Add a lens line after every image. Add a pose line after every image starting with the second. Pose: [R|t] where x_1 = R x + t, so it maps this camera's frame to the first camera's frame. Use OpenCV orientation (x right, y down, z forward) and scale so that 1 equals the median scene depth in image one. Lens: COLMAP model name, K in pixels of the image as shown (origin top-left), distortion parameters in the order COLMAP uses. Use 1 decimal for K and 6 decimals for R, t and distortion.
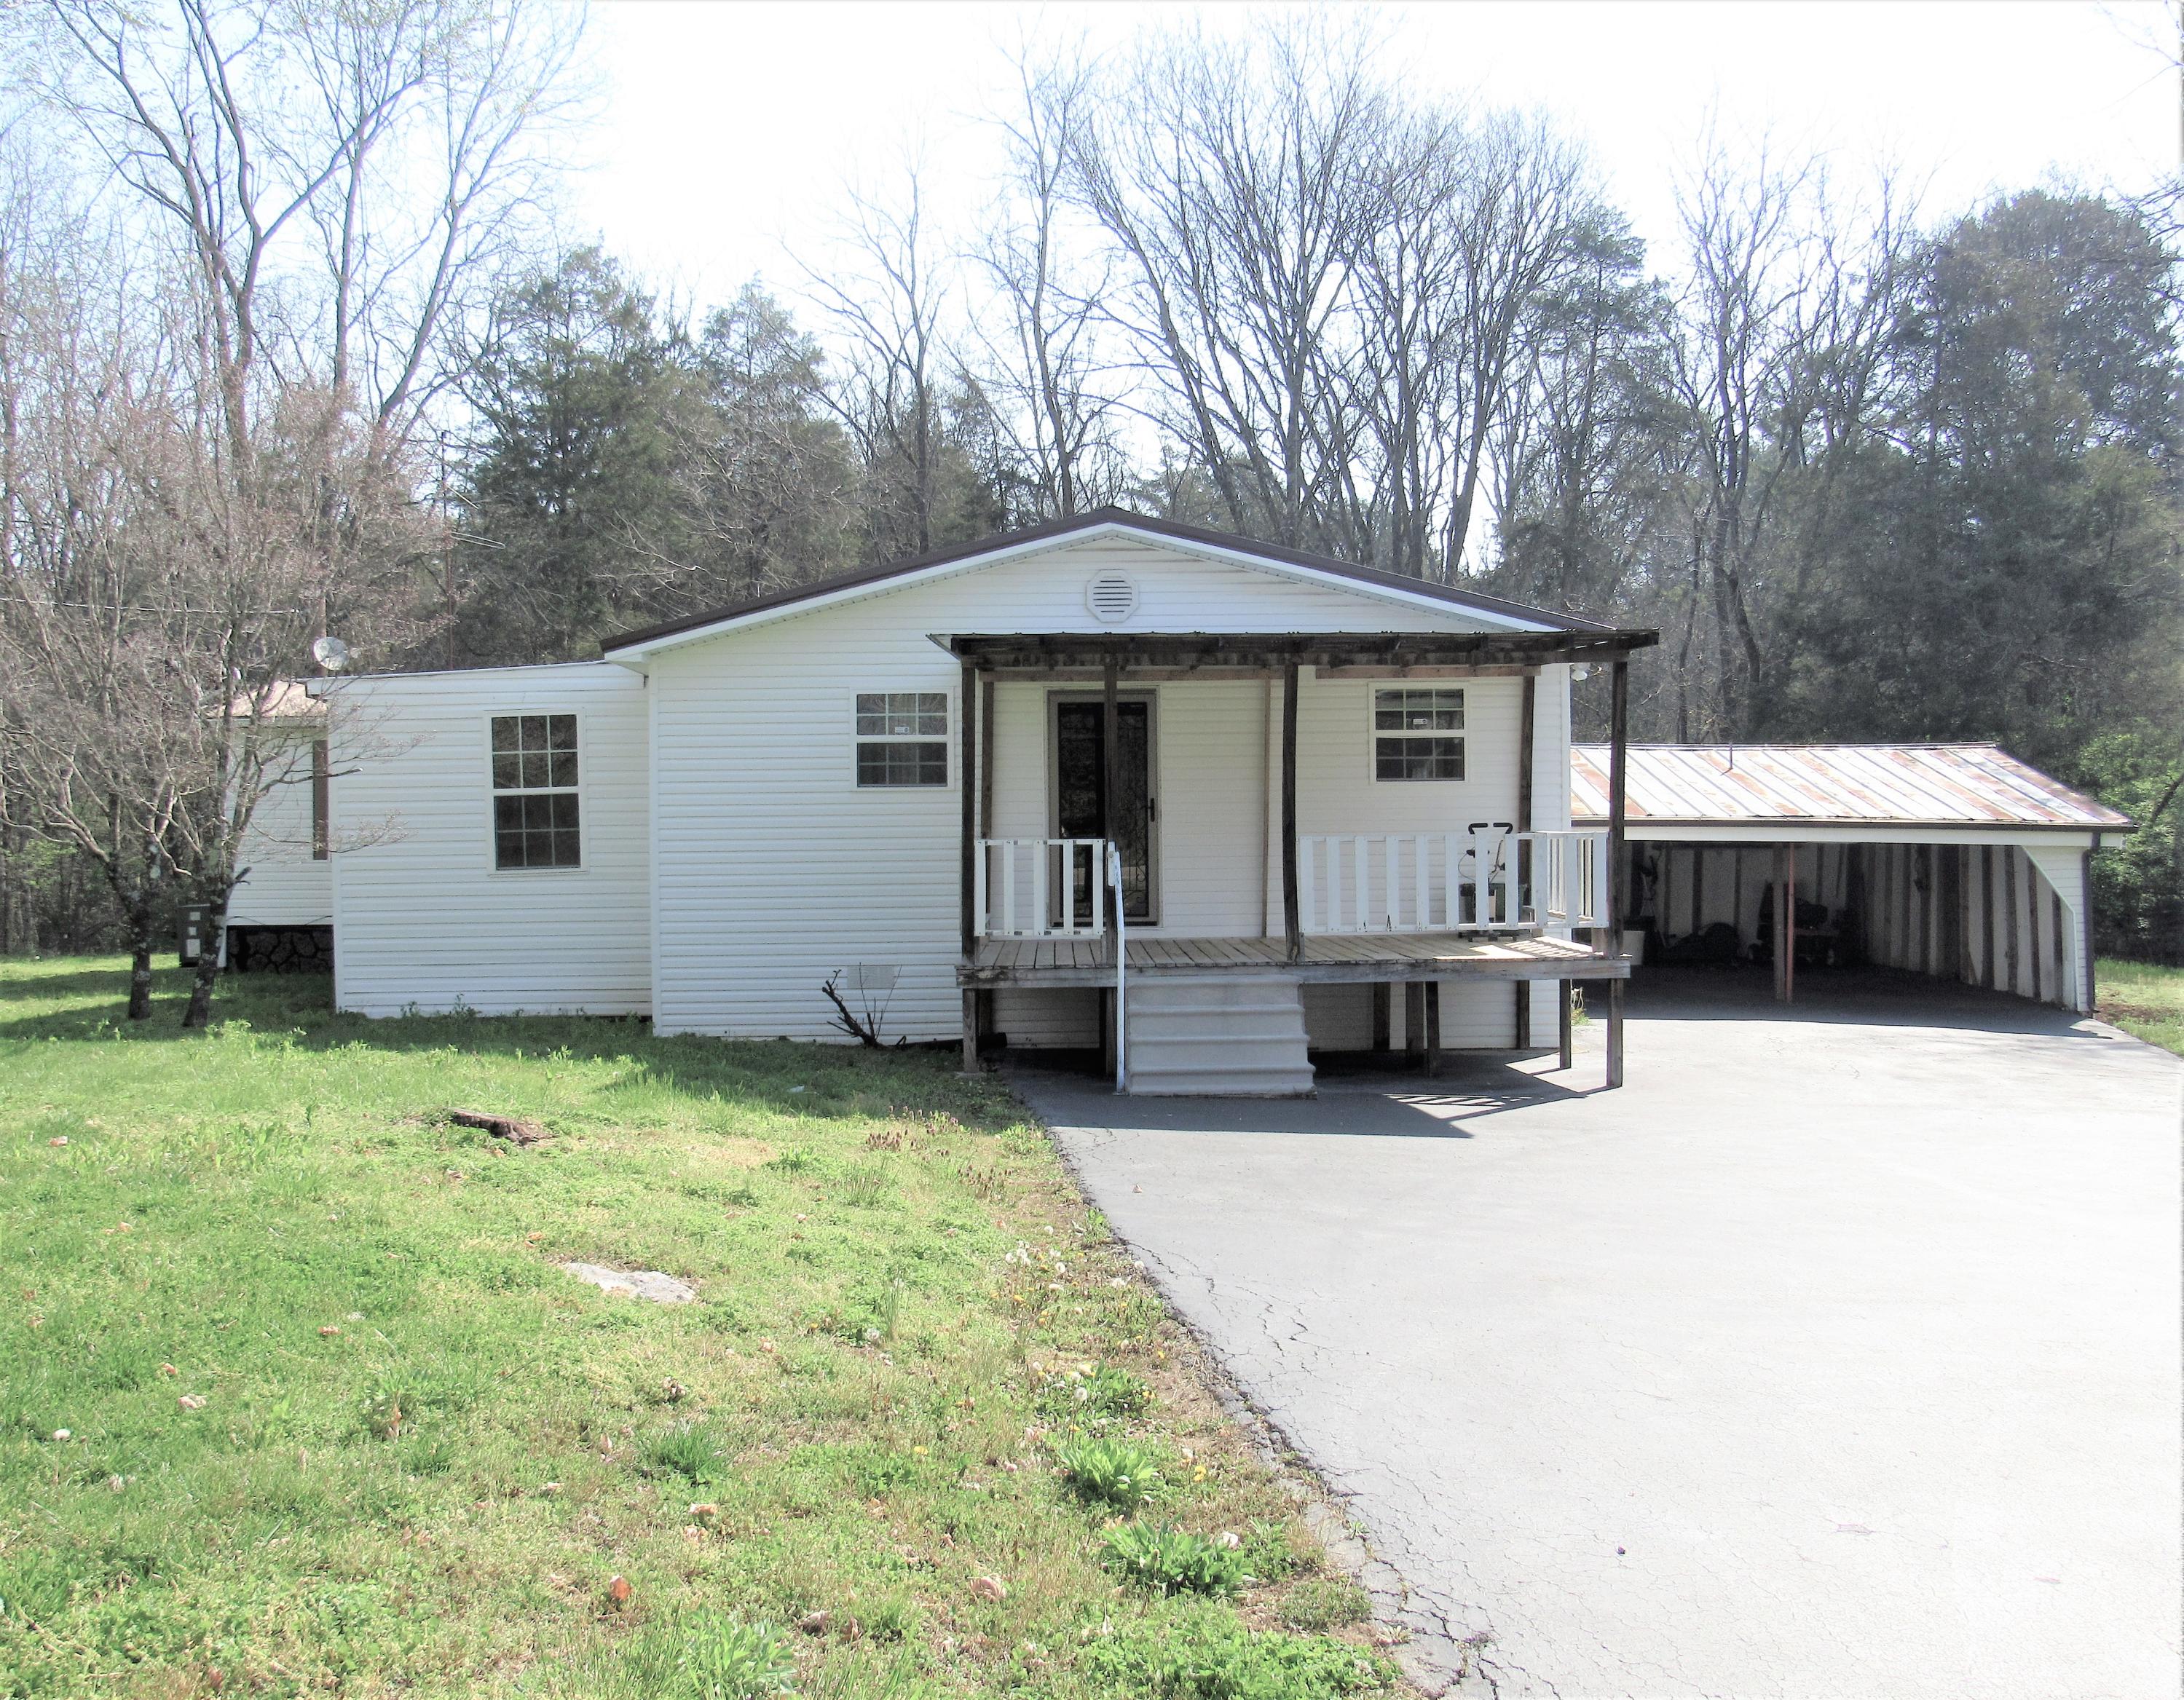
lens RADIAL K [[1918.1, 0, 1092.0], [0, 1918.1, 850.0], [0, 0, 1]] dist [-0.007728, -0.004321]
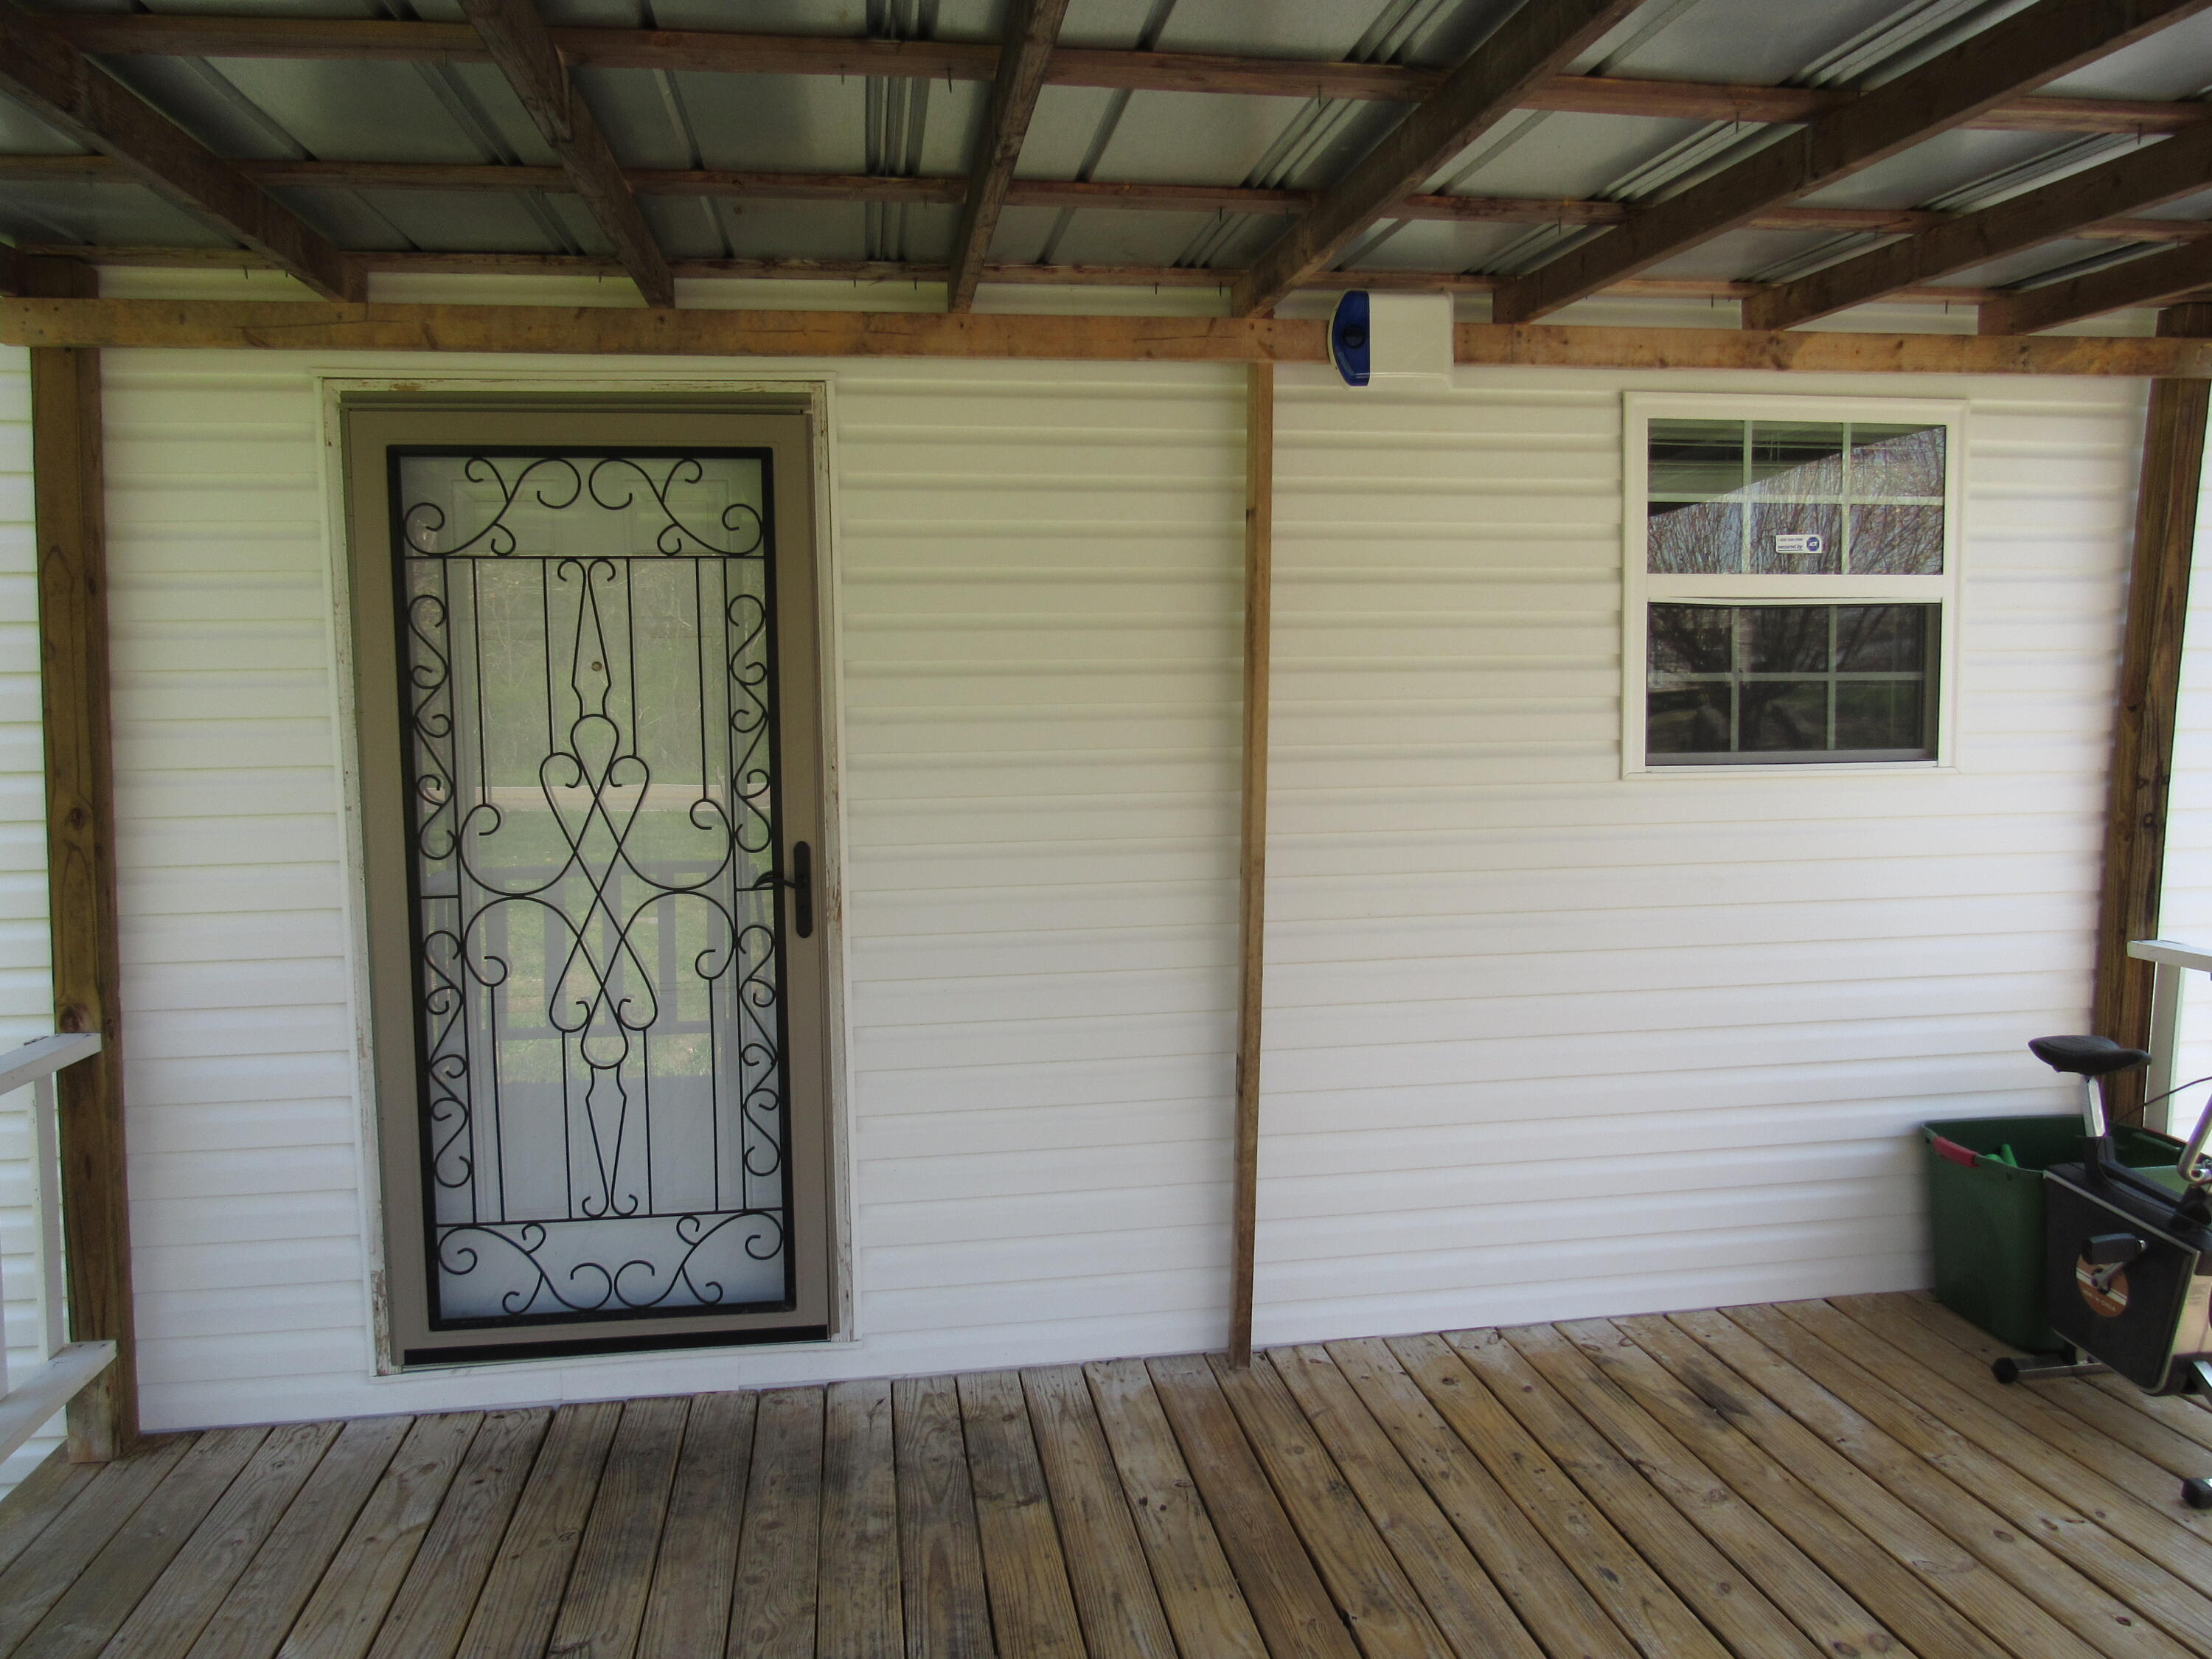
lens RADIAL K [[1576.3, 0, 1106.0], [0, 1576.3, 829.5], [0, 0, 1]] dist [-0.033633, 0.003161]
pose [[0.994811, -0.008905, 0.101352, 0.049277], [0.000805, 0.996820, 0.079688, -0.044464], [-0.101739, -0.079193, 0.991654, 0.785112]]
